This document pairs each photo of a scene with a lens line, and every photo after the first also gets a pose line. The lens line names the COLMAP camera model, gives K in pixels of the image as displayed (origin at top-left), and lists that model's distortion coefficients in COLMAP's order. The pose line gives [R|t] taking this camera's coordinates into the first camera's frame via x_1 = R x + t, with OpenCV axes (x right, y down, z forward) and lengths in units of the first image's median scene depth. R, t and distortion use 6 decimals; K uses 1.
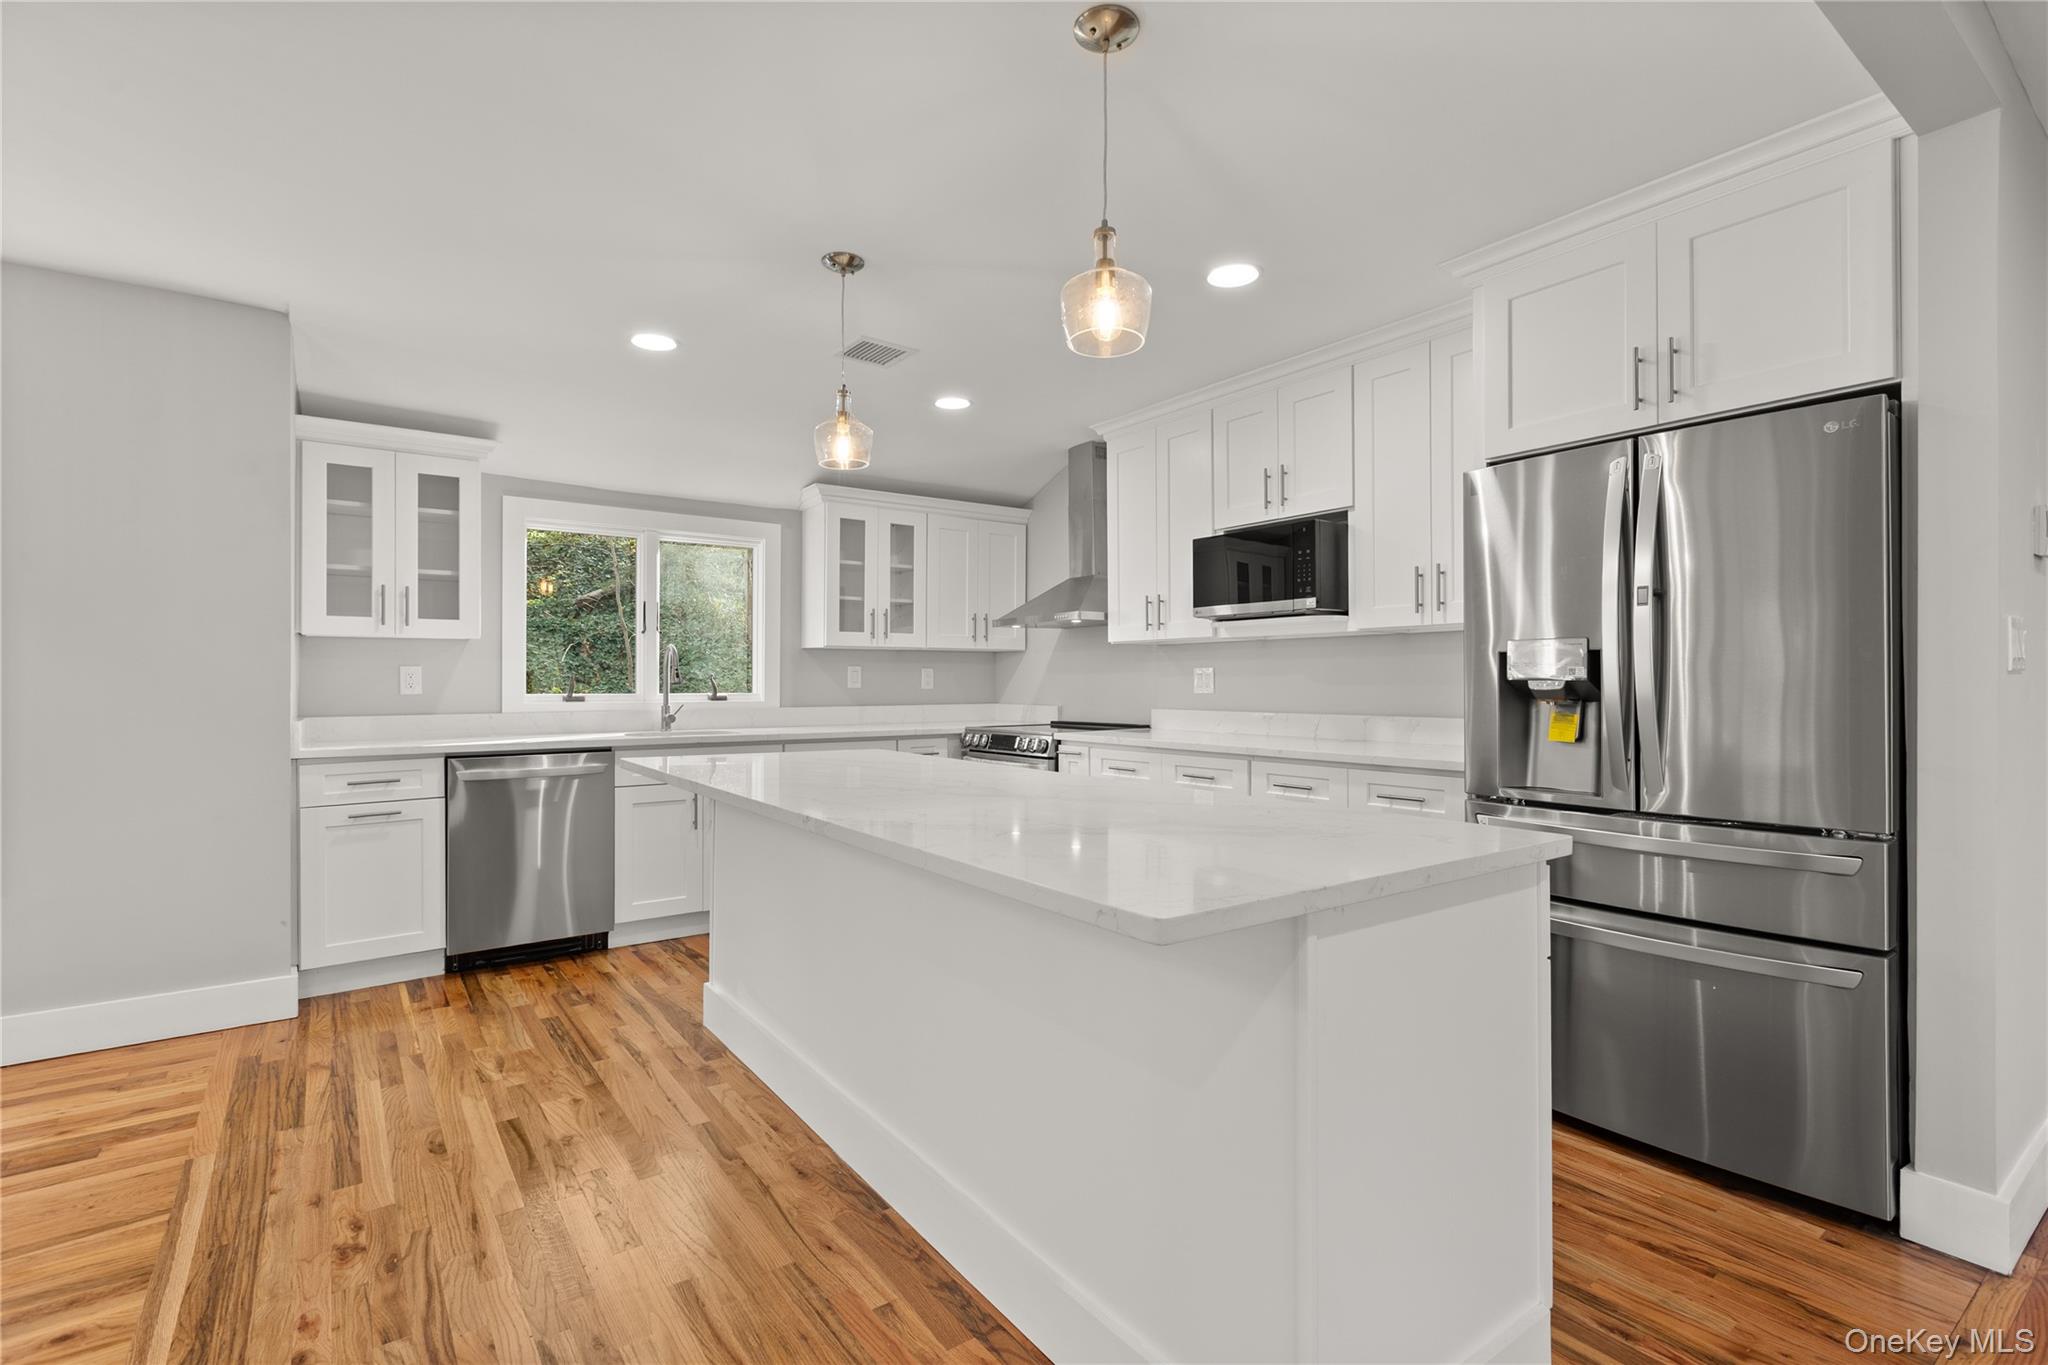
lens RADIAL K [[941.9, 0, 1013.5], [0, 941.9, 673.3], [0, 0, 1]] dist [0.003056, -0.001089]
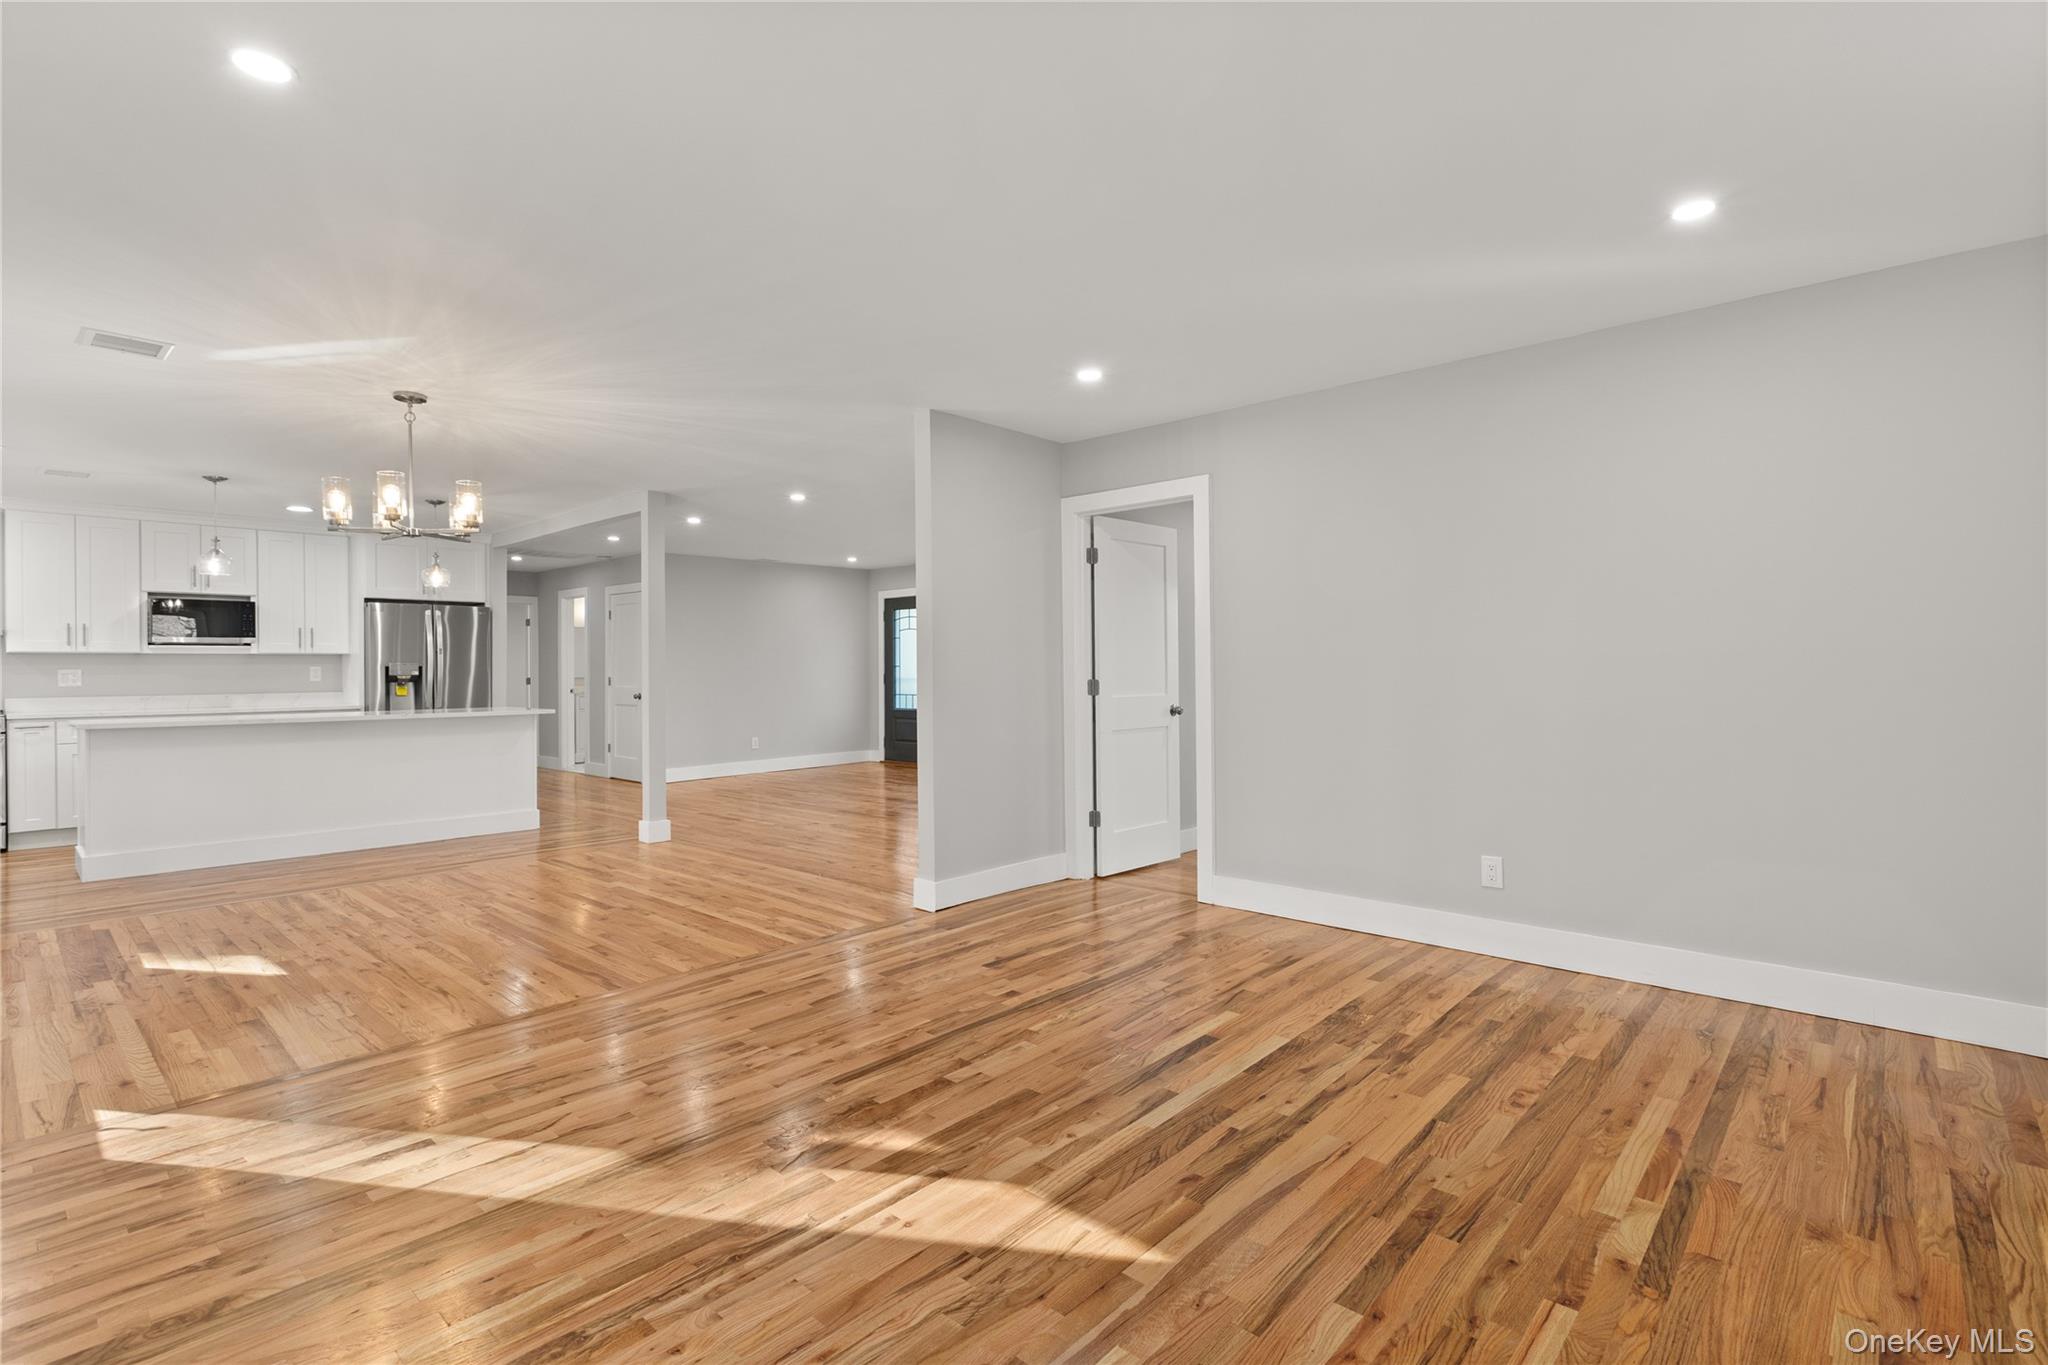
lens RADIAL K [[941.9, 0, 1027.5], [0, 941.9, 676.7], [0, 0, 1]] dist [0.003056, -0.001089]
pose [[-0.213435, -0.003400, 0.976951, -2.275386], [0.000309, 0.999994, 0.003548, 0.000820], [-0.976957, 0.001059, -0.213433, -0.279591]]
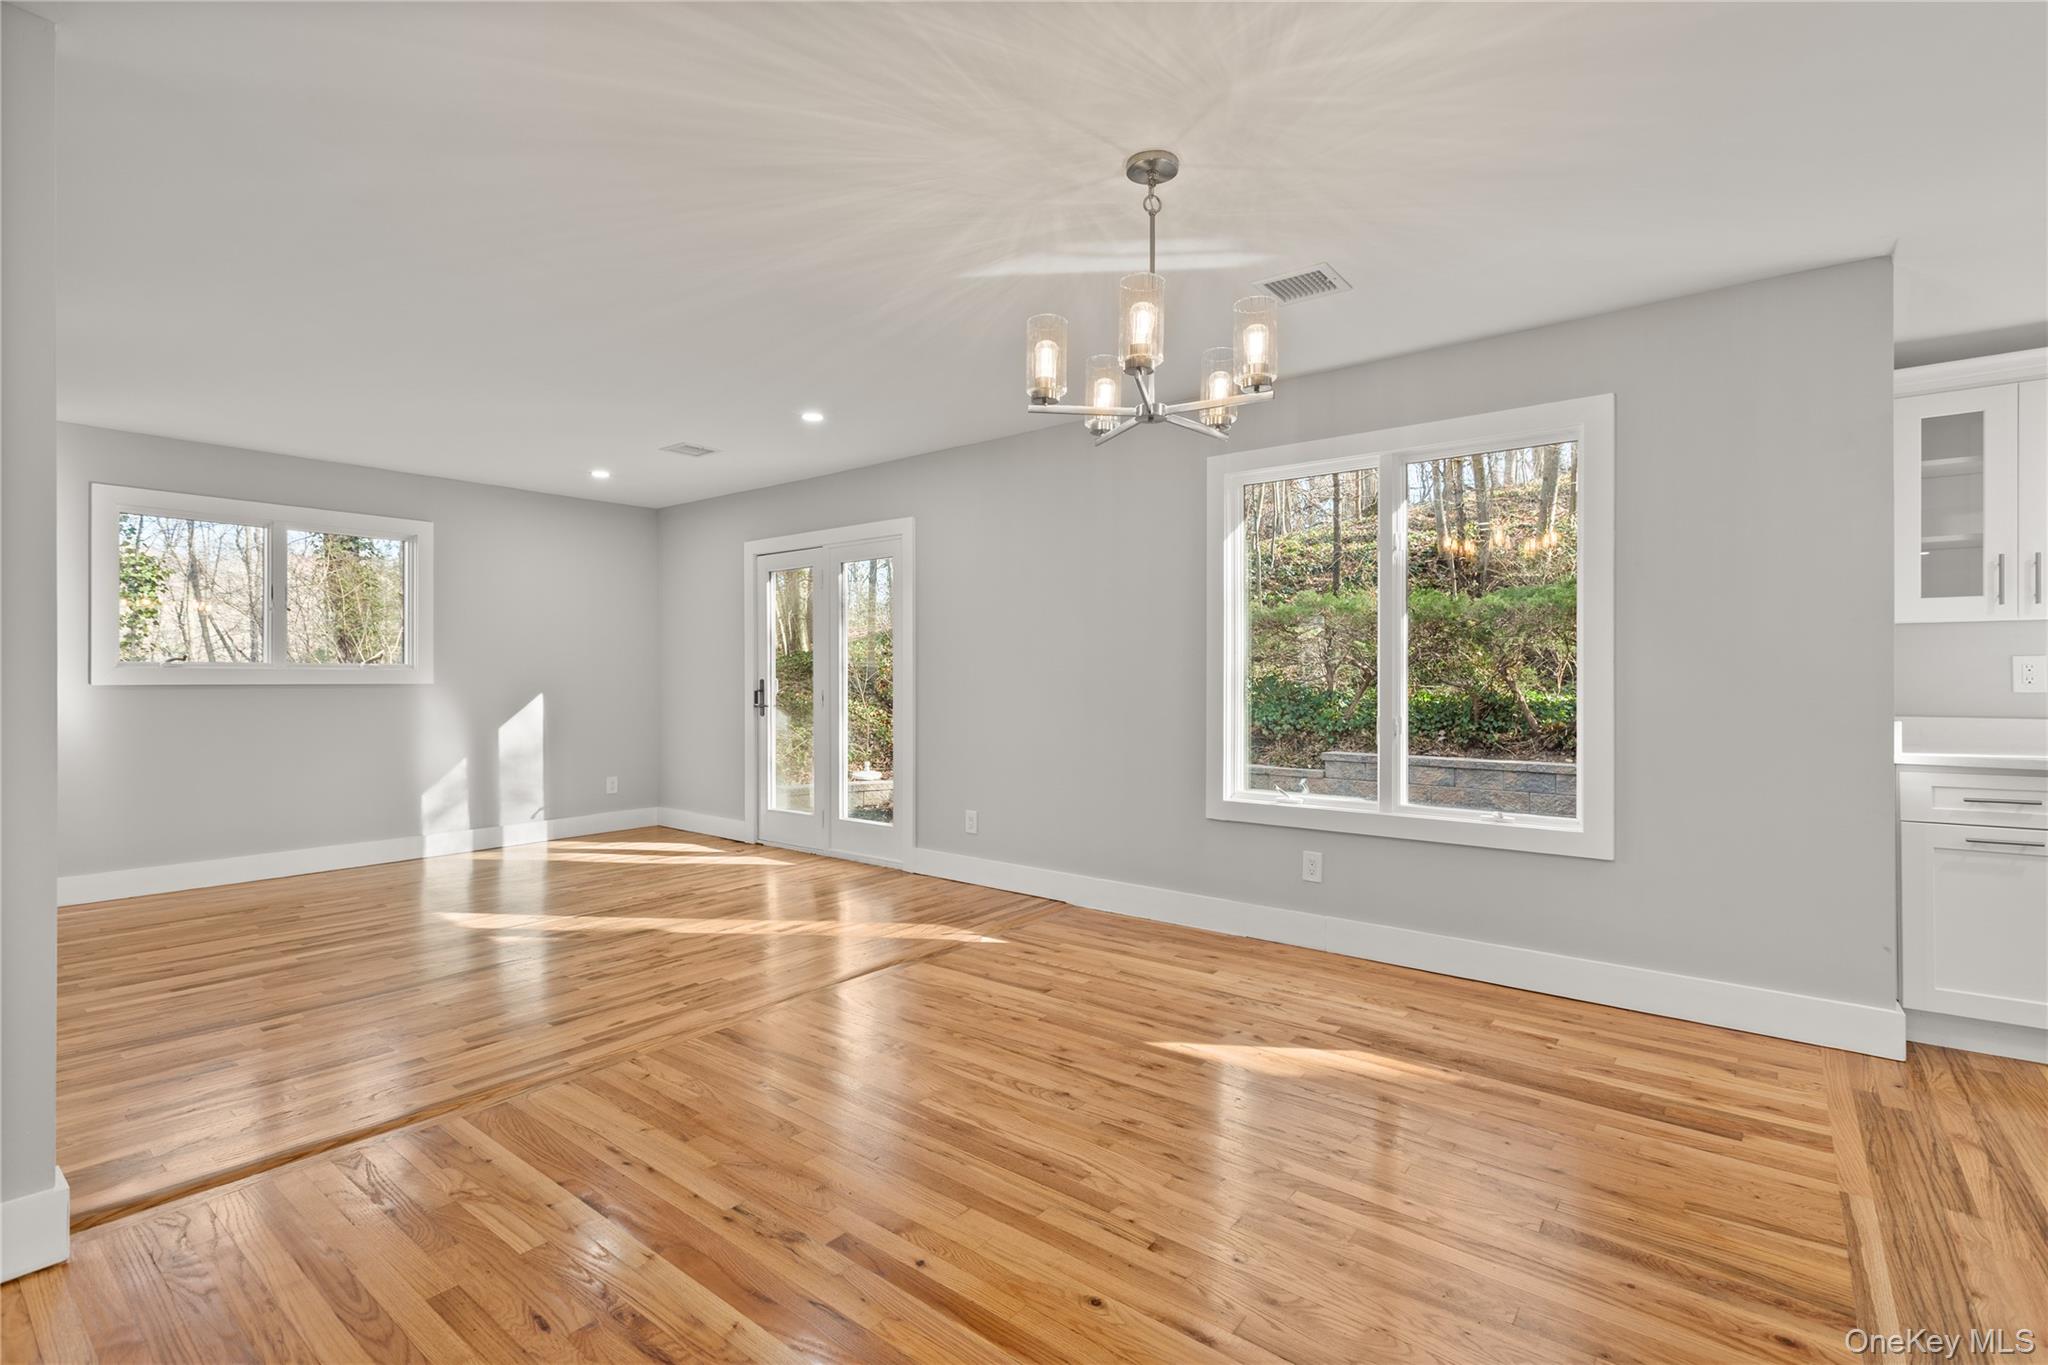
lens RADIAL K [[941.9, 0, 1026.6], [0, 941.9, 677.8], [0, 0, 1]] dist [0.003056, -0.001089]
pose [[0.273780, 0.004916, -0.961780, -0.145203], [0.005763, 0.999961, 0.006751, 0.000399], [0.961775, -0.007391, 0.273740, -0.013556]]
